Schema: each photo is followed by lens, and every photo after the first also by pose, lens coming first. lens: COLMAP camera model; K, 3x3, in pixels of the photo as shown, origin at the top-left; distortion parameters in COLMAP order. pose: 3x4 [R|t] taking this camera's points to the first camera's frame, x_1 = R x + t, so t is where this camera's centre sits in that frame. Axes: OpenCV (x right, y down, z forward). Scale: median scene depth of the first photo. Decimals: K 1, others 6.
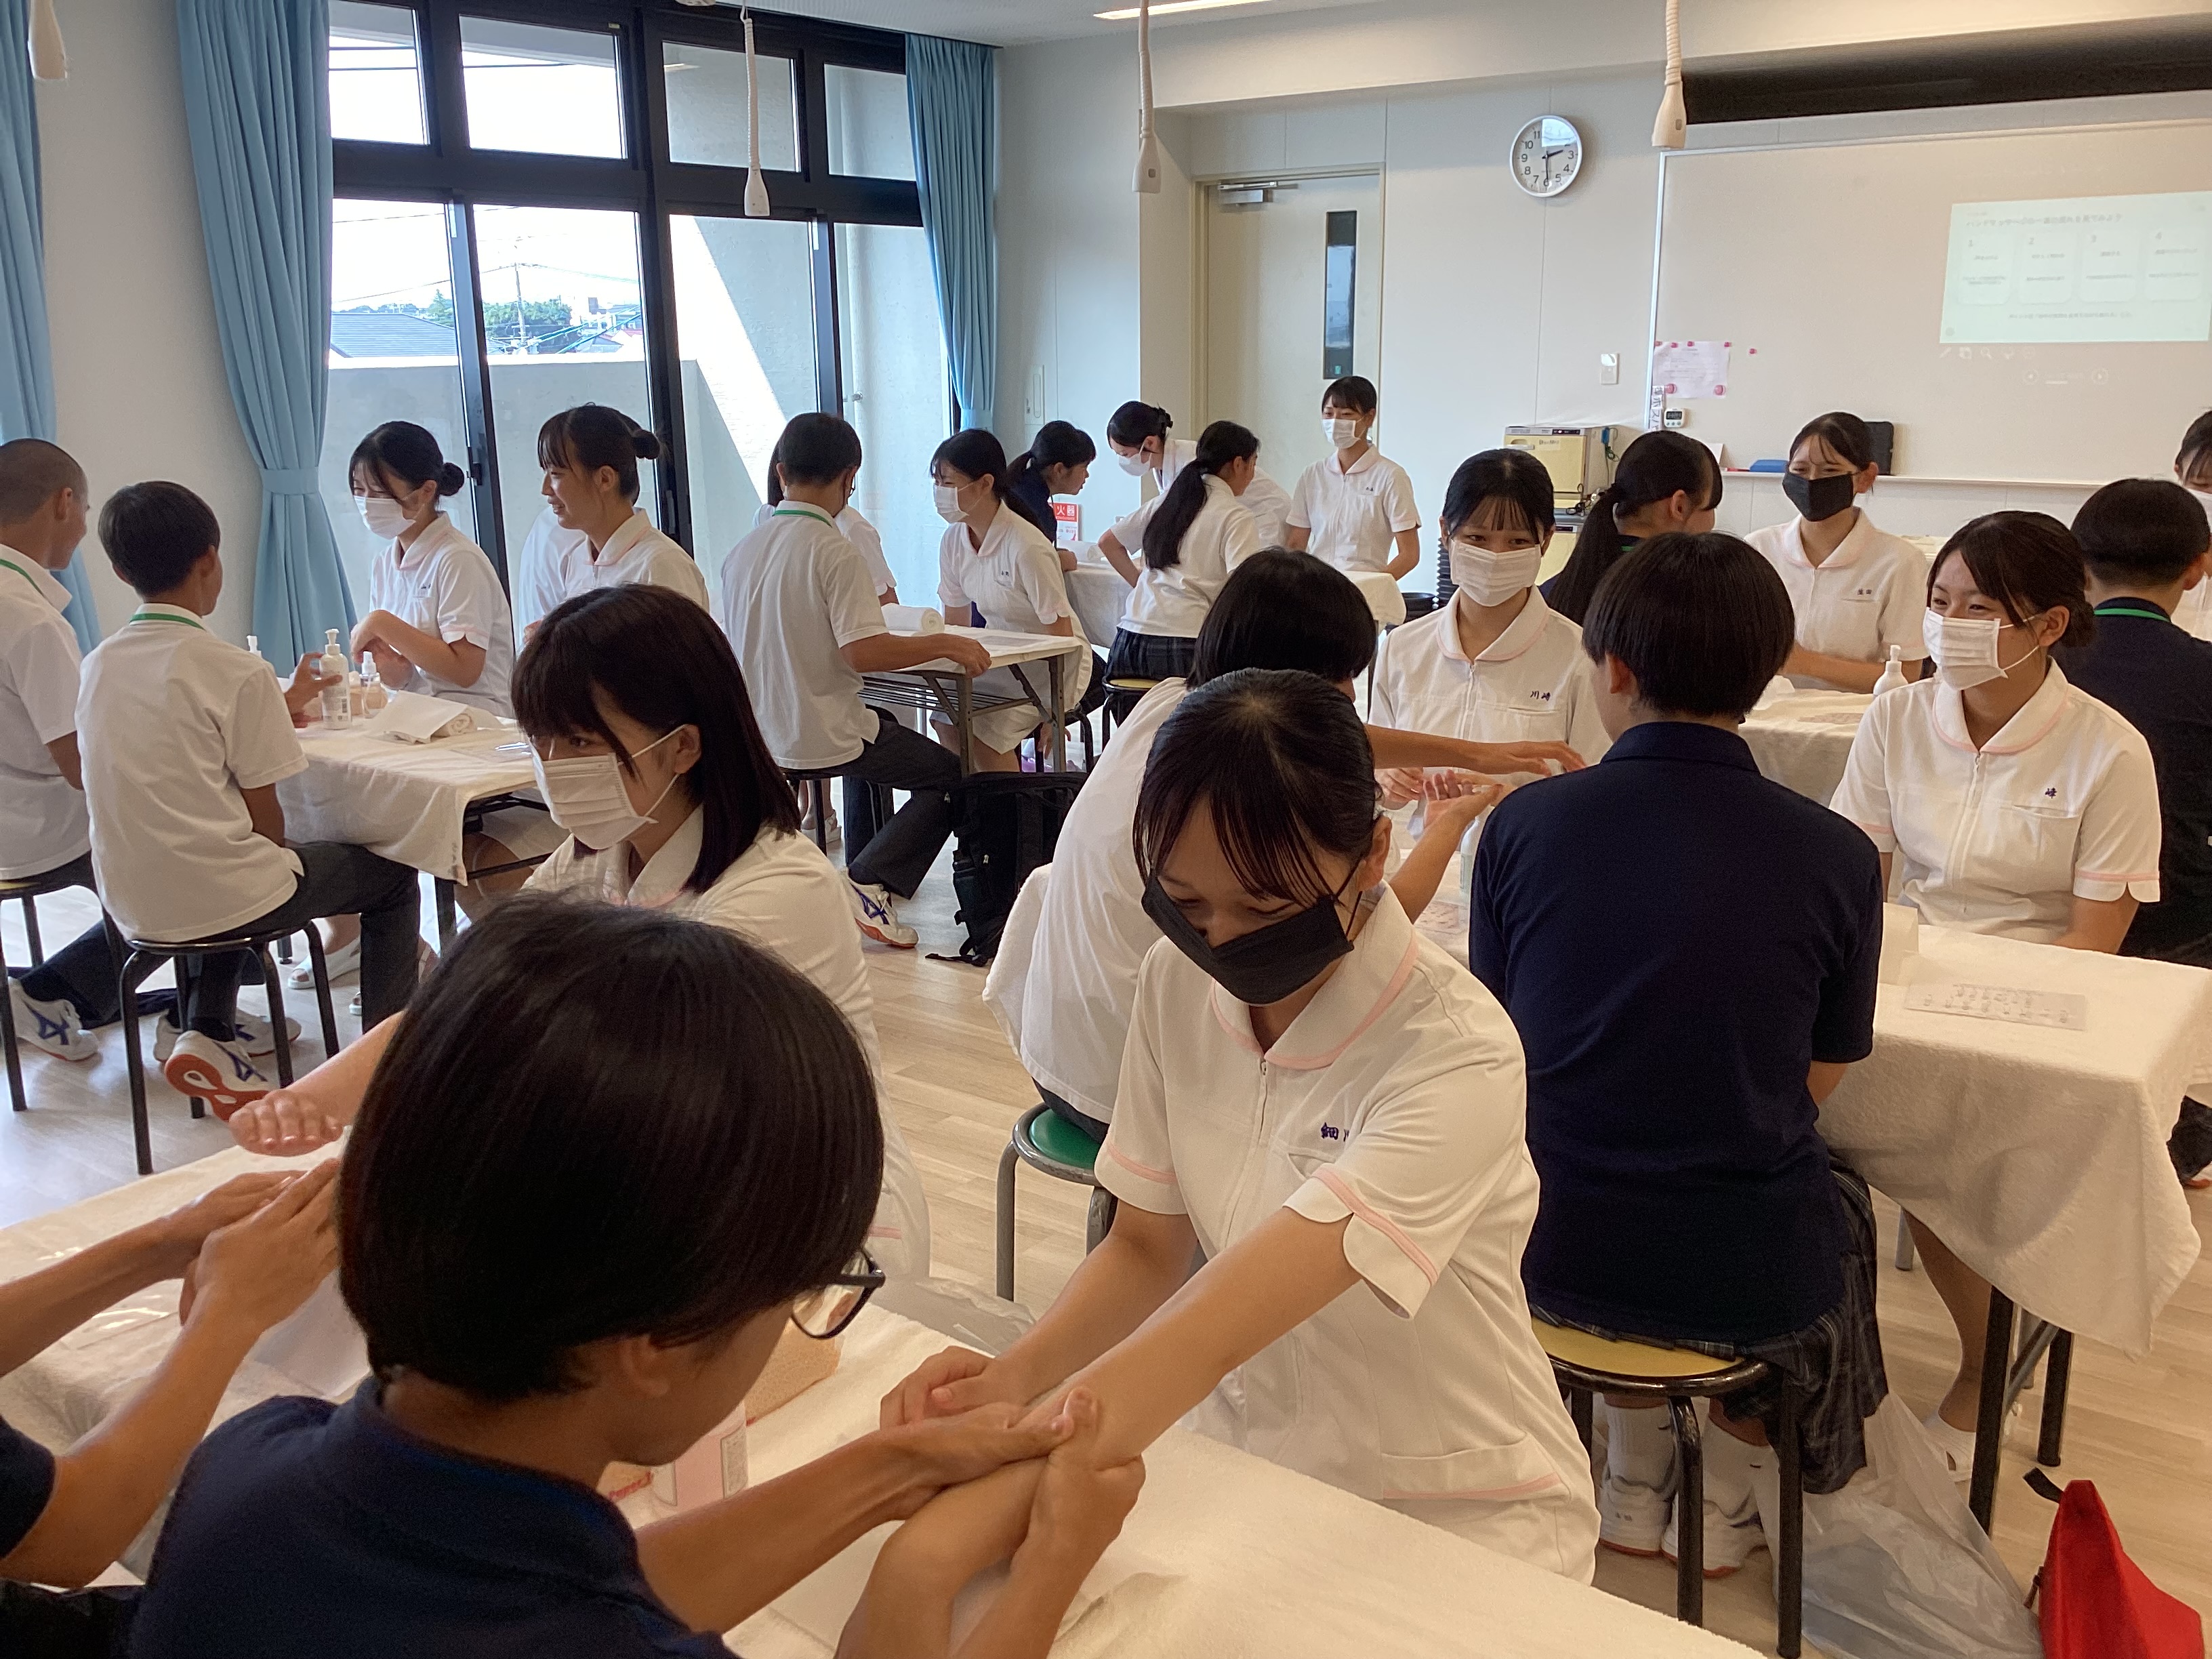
lens RADIAL K [[2024.6, 0, 1089.0], [0, 2024.6, 836.7], [0, 0, 1]] dist [0.109287, -0.197987]
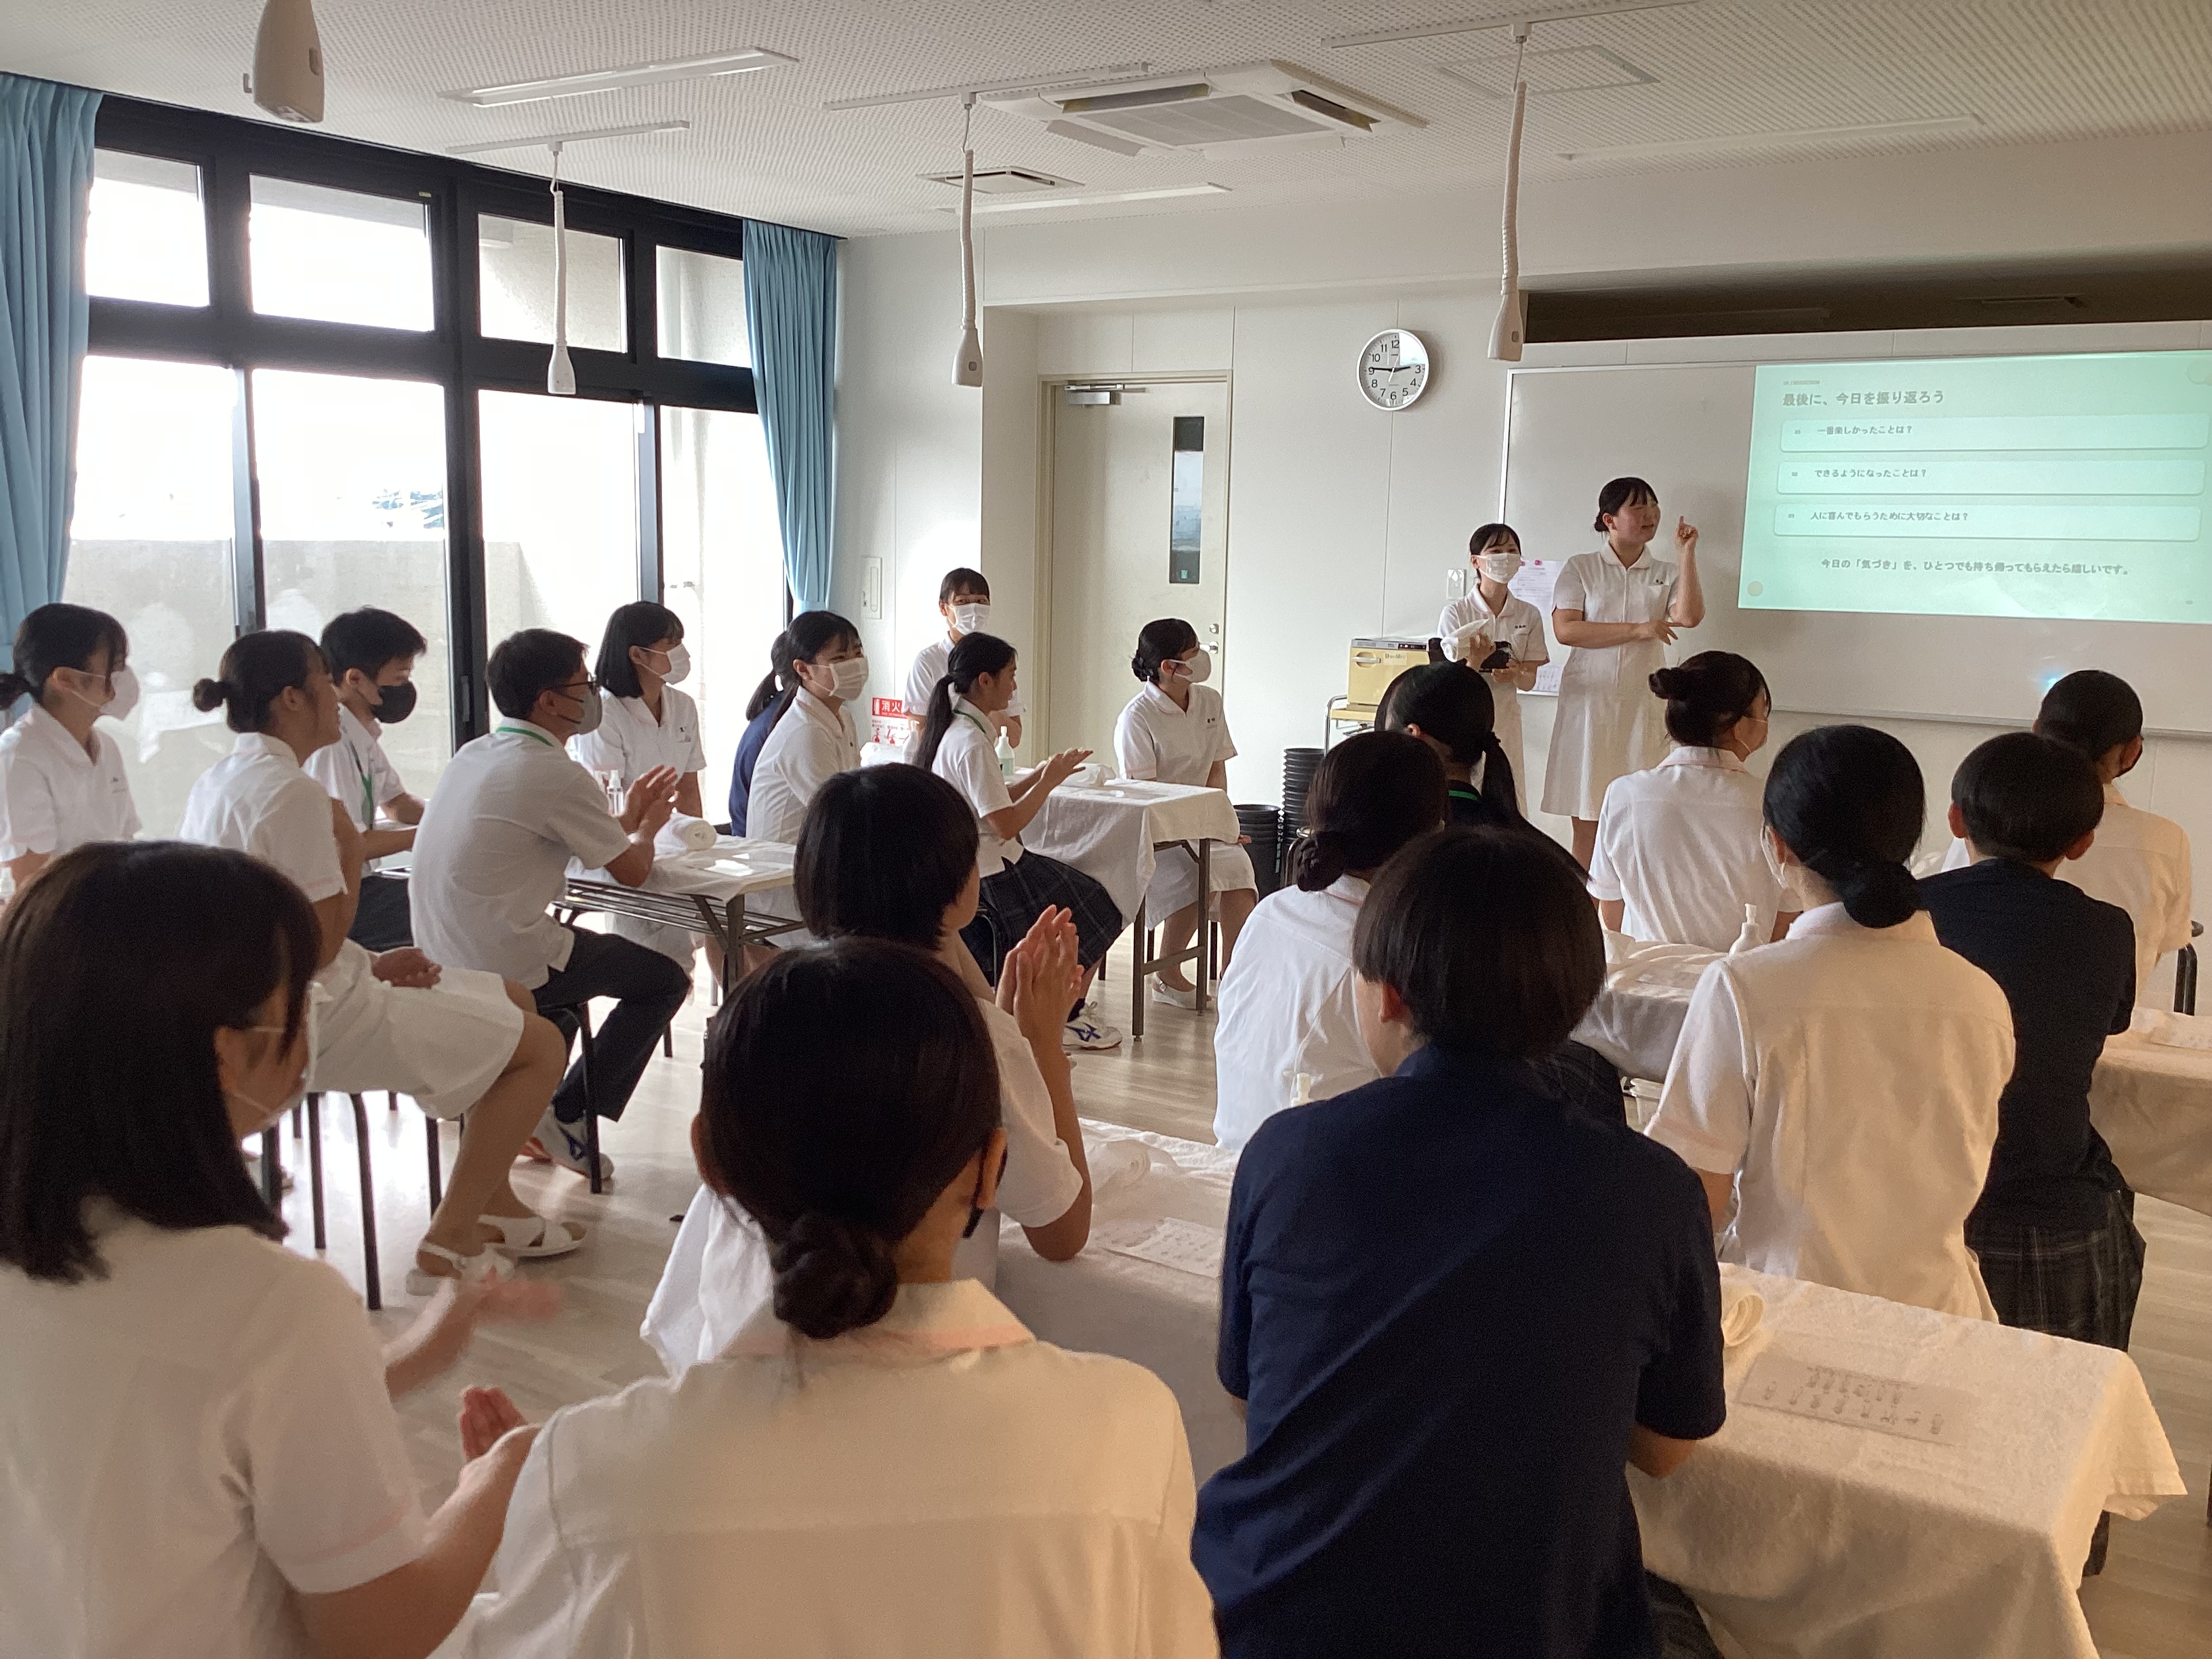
lens RADIAL K [[2024.6, 0, 1089.0], [0, 2024.6, 836.7], [0, 0, 1]] dist [0.109287, -0.197987]
pose [[0.997686, 0.027212, 0.062309, 0.022476], [-0.021461, 0.995604, -0.091173, -0.016335], [-0.064516, 0.089624, 0.993884, 0.054306]]
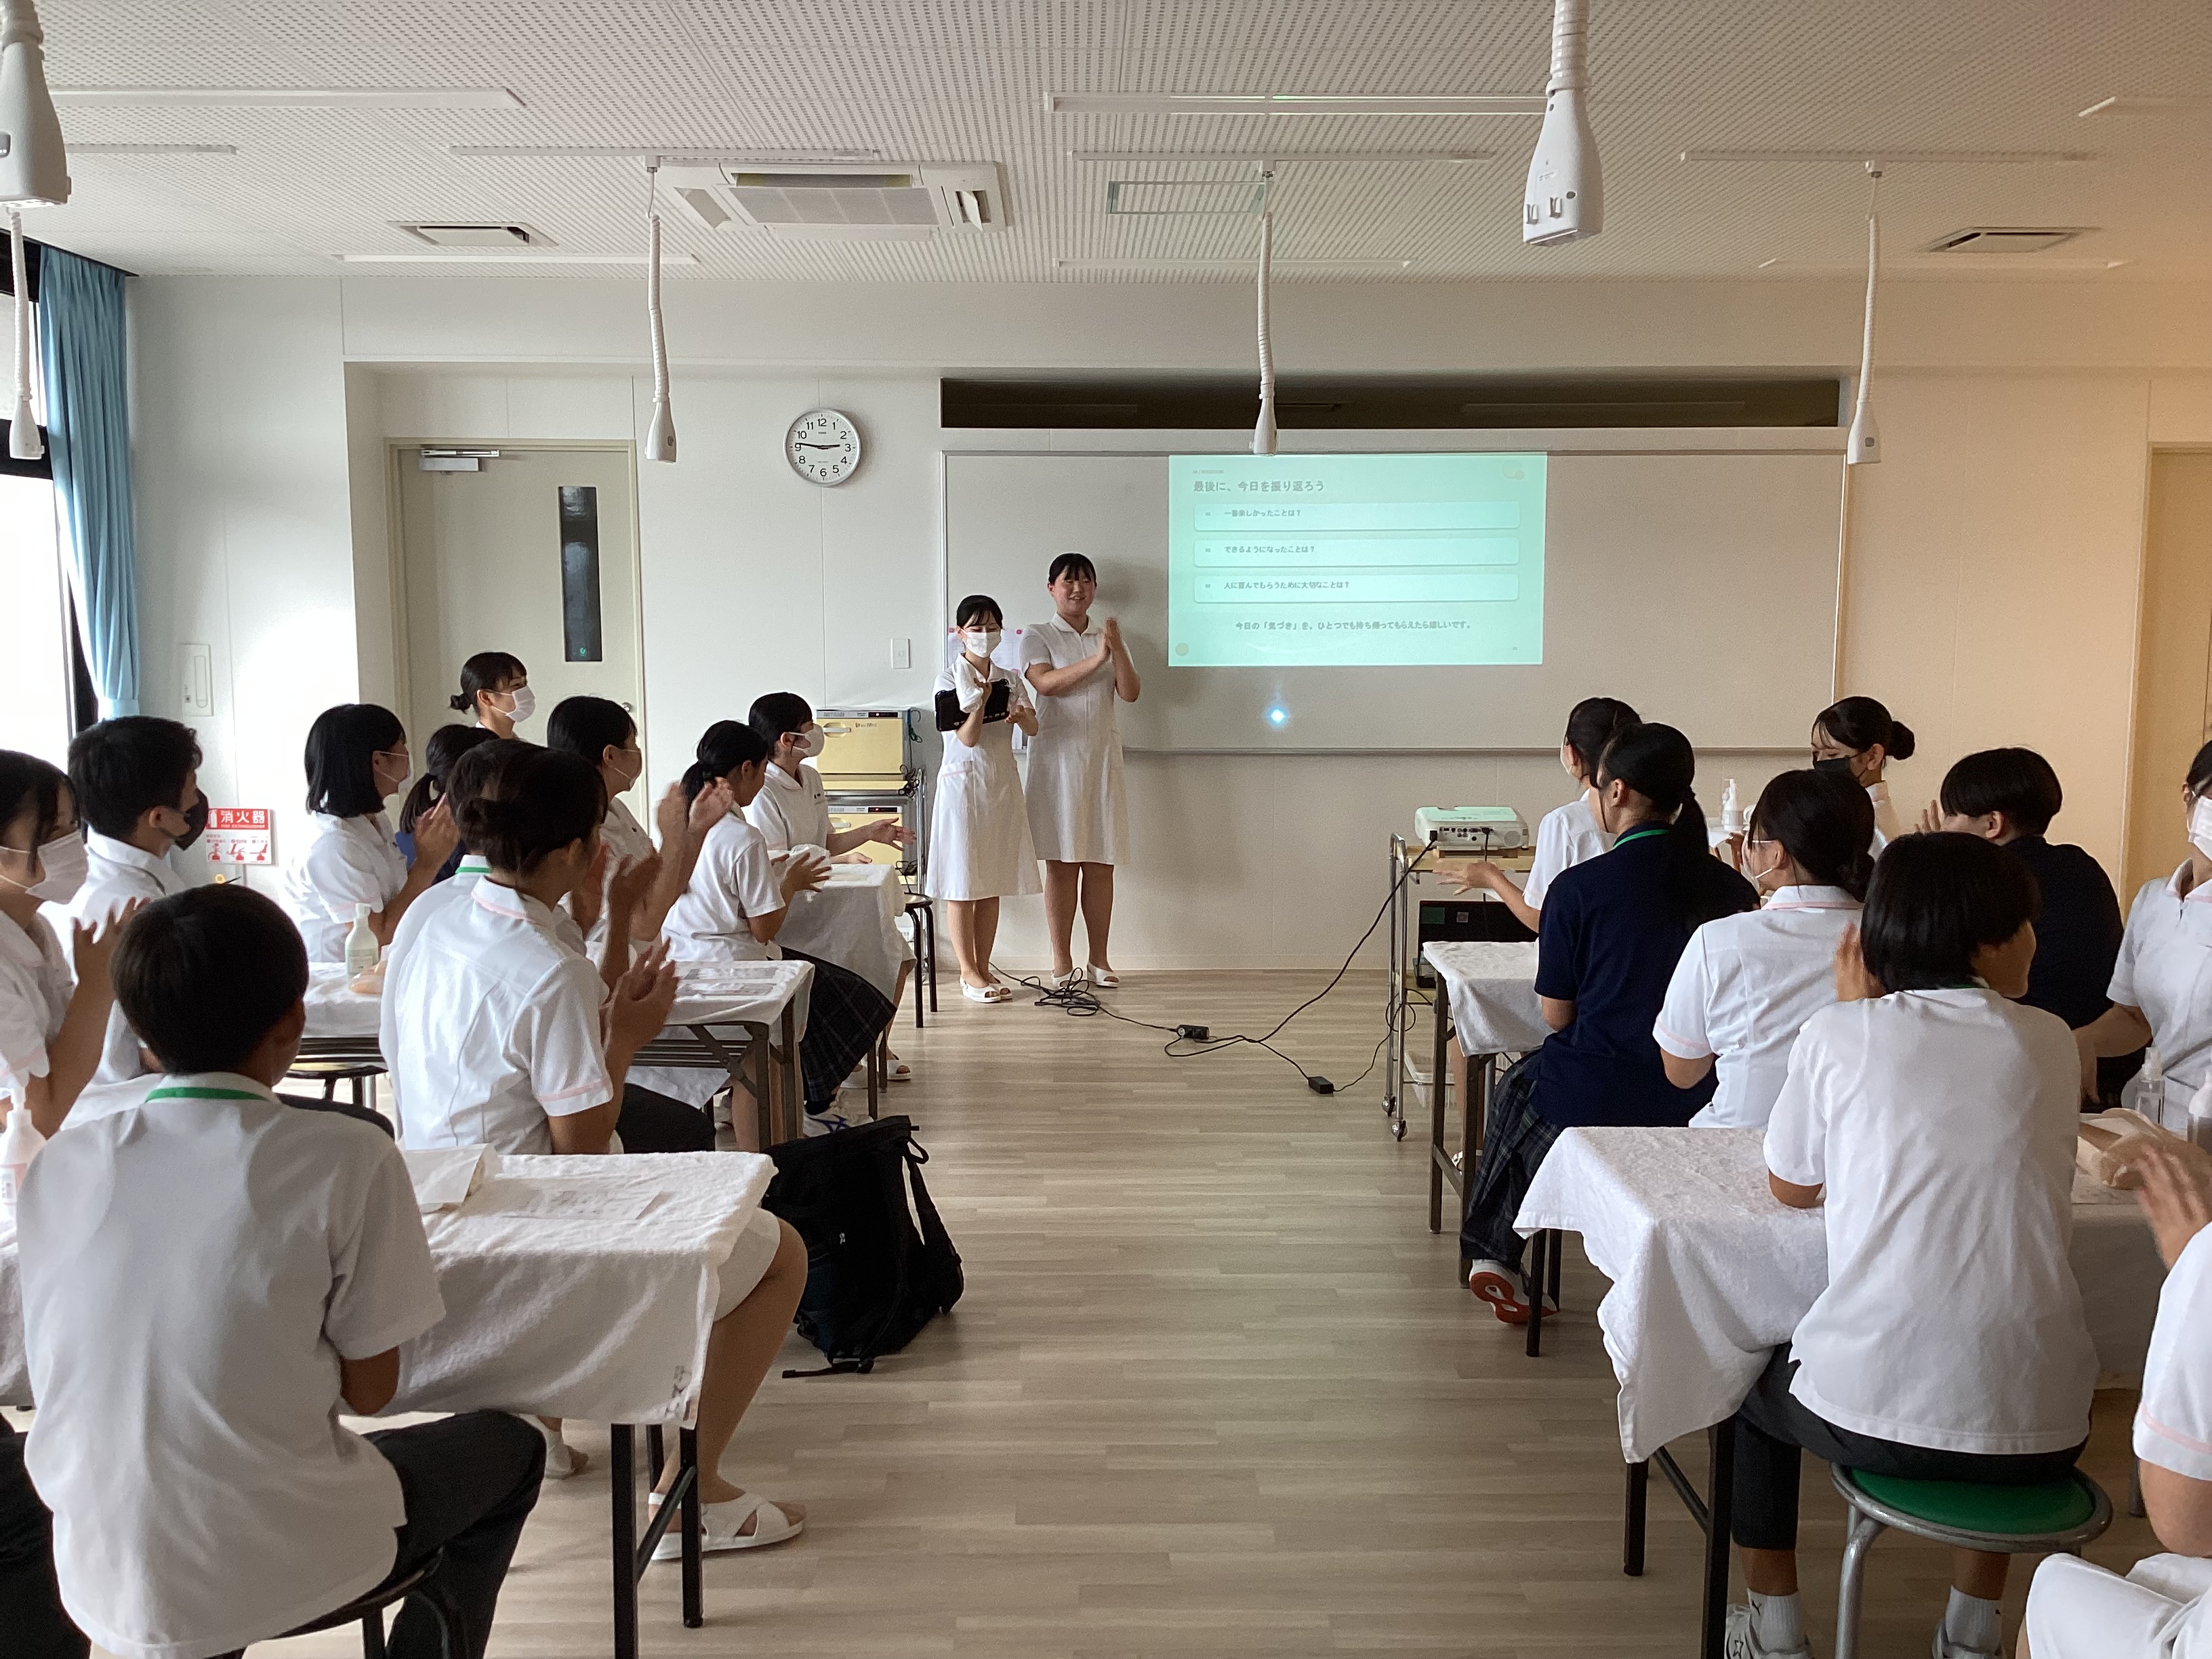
lens RADIAL K [[2024.6, 0, 1089.0], [0, 2024.6, 836.7], [0, 0, 1]] dist [0.109287, -0.197987]
pose [[0.773451, -0.060391, 0.630973, -0.338840], [0.139650, 0.987226, -0.076696, -0.049879], [-0.618281, 0.147436, 0.772005, 0.180051]]
